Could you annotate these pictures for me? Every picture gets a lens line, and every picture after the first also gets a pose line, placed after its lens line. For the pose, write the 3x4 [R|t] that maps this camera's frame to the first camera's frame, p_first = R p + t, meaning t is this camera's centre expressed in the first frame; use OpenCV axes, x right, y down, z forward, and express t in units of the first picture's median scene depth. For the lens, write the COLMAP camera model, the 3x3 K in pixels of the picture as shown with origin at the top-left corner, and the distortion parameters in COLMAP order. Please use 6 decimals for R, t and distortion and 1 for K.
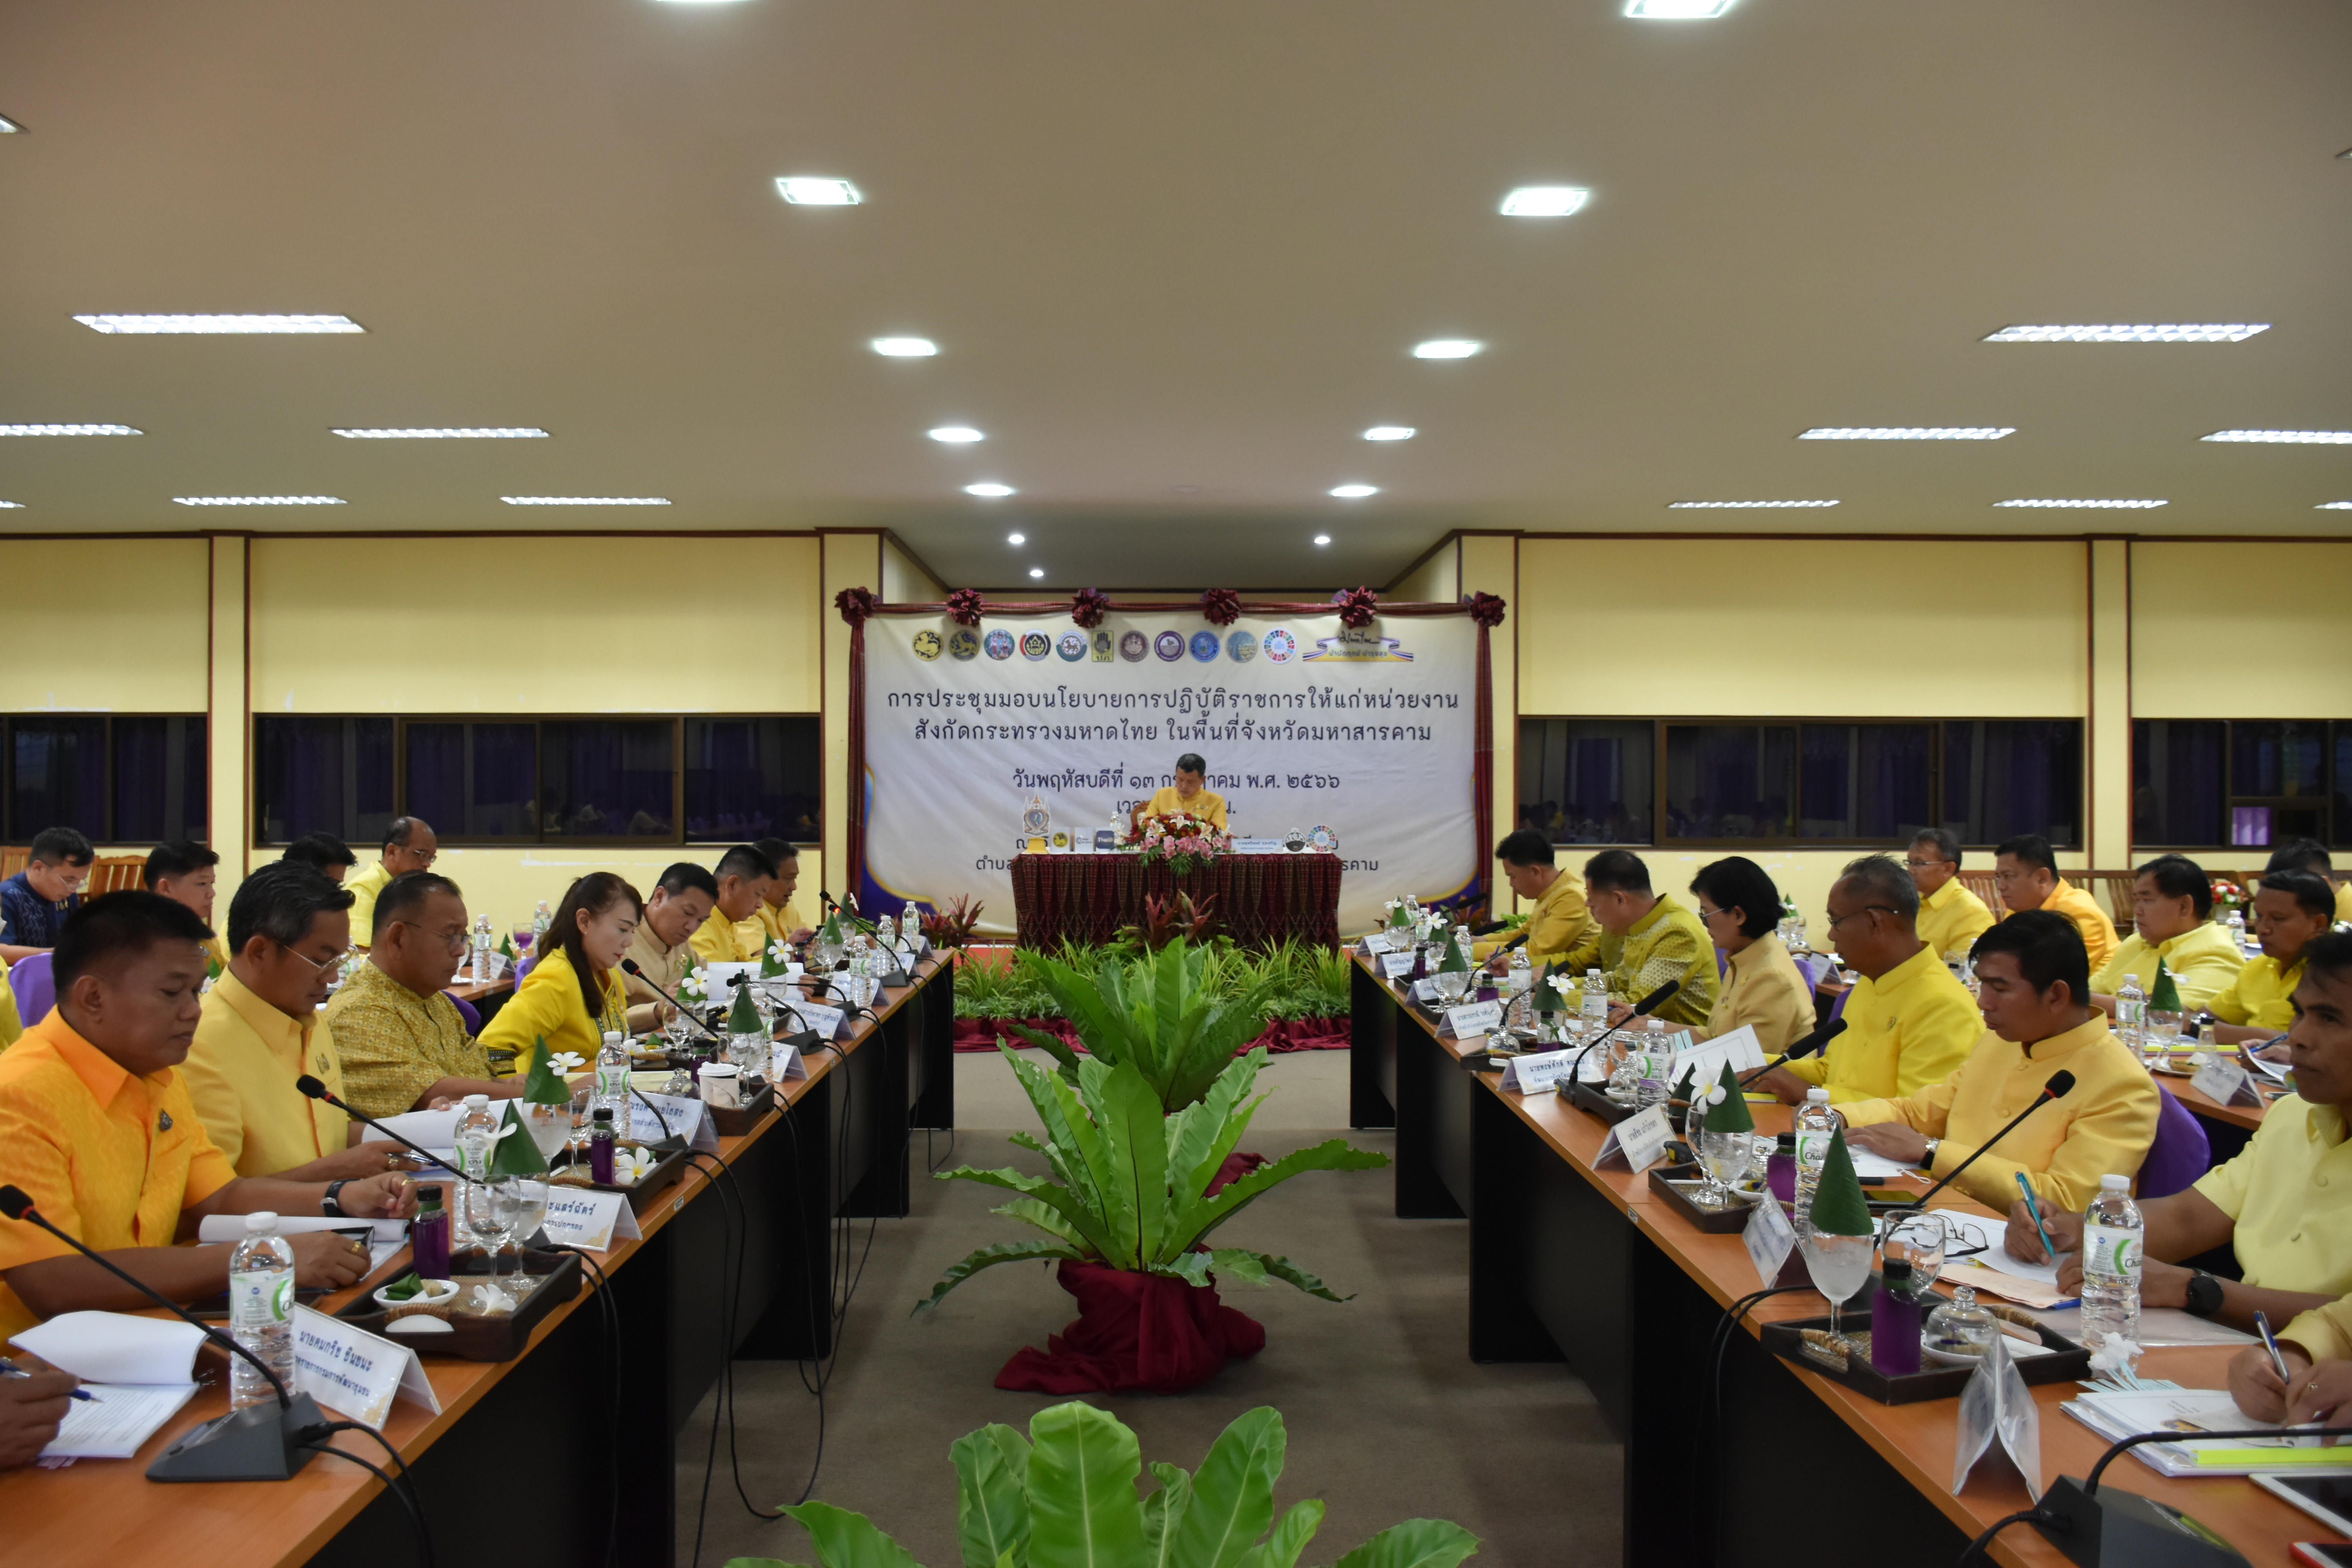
lens RADIAL K [[1792.7, 0, 1176.0], [0, 1792.7, 784.0], [0, 0, 1]] dist [-0.010943, -0.011155]
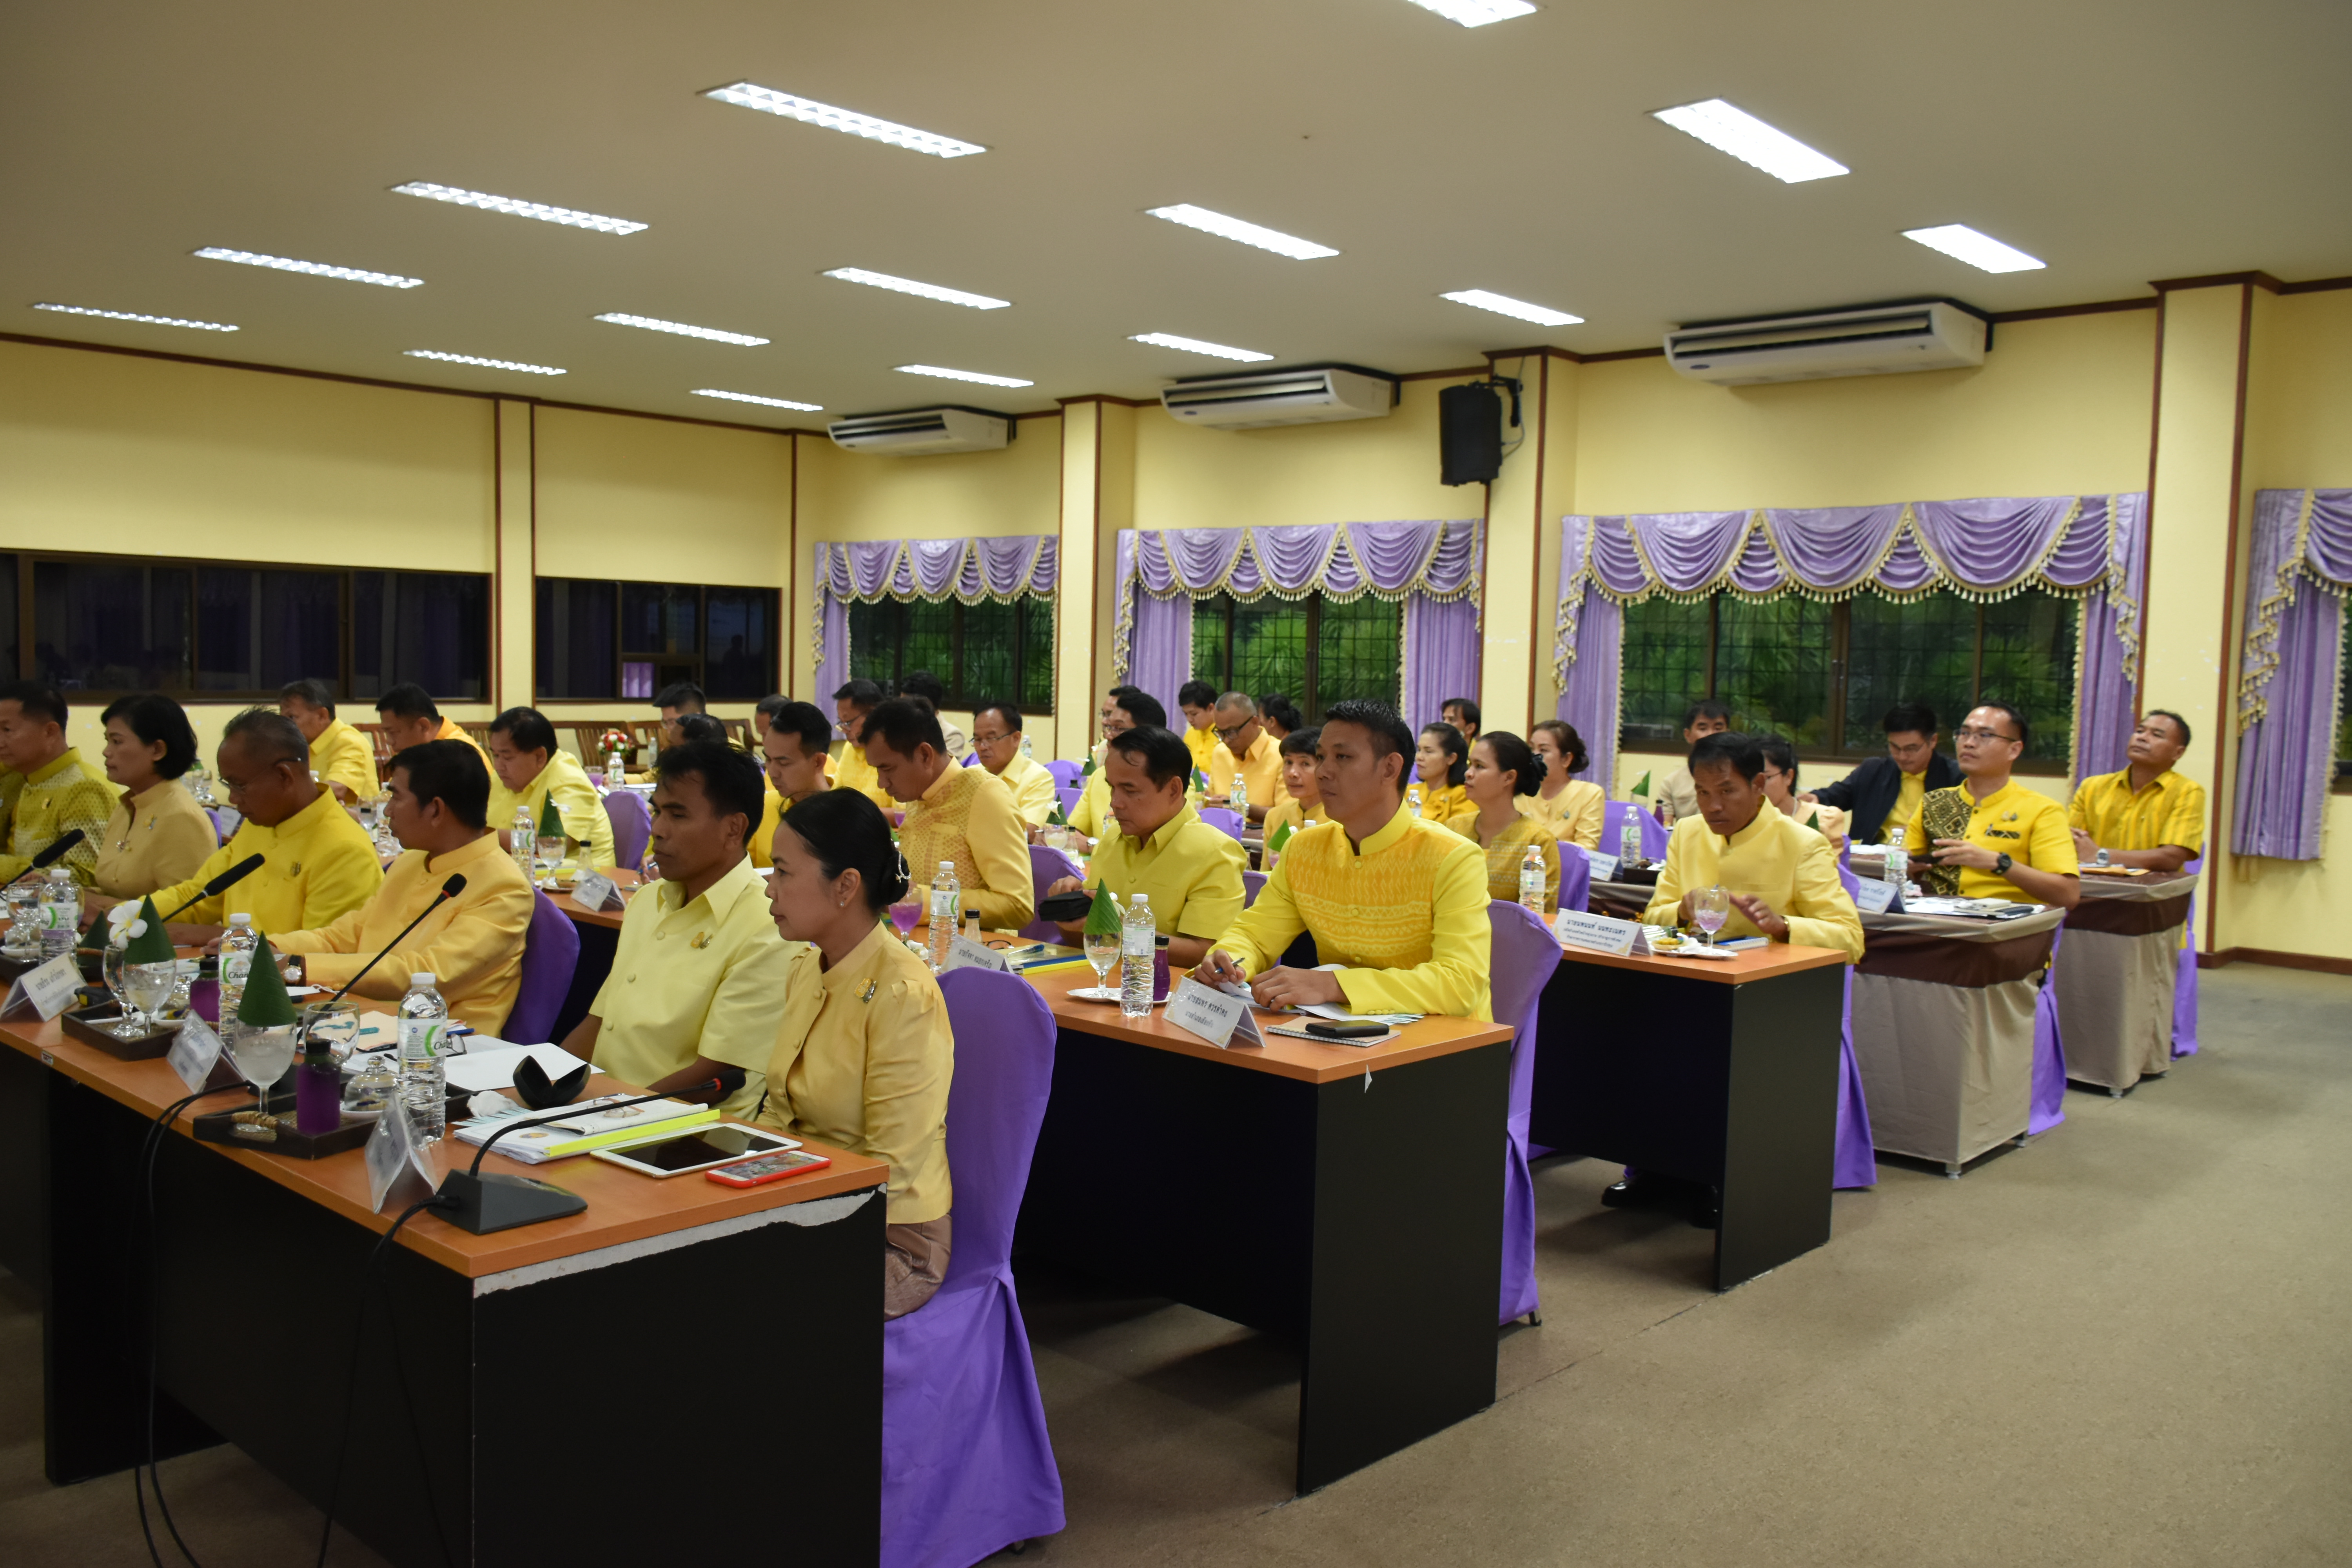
lens RADIAL K [[1879.4, 0, 1176.0], [0, 1879.4, 784.0], [0, 0, 1]] dist [0.001987, -0.015290]
pose [[0.684415, -0.035684, 0.728219, -0.059566], [-0.021594, 0.997371, 0.069168, 0.001605], [-0.728773, -0.063064, 0.681845, -0.138498]]
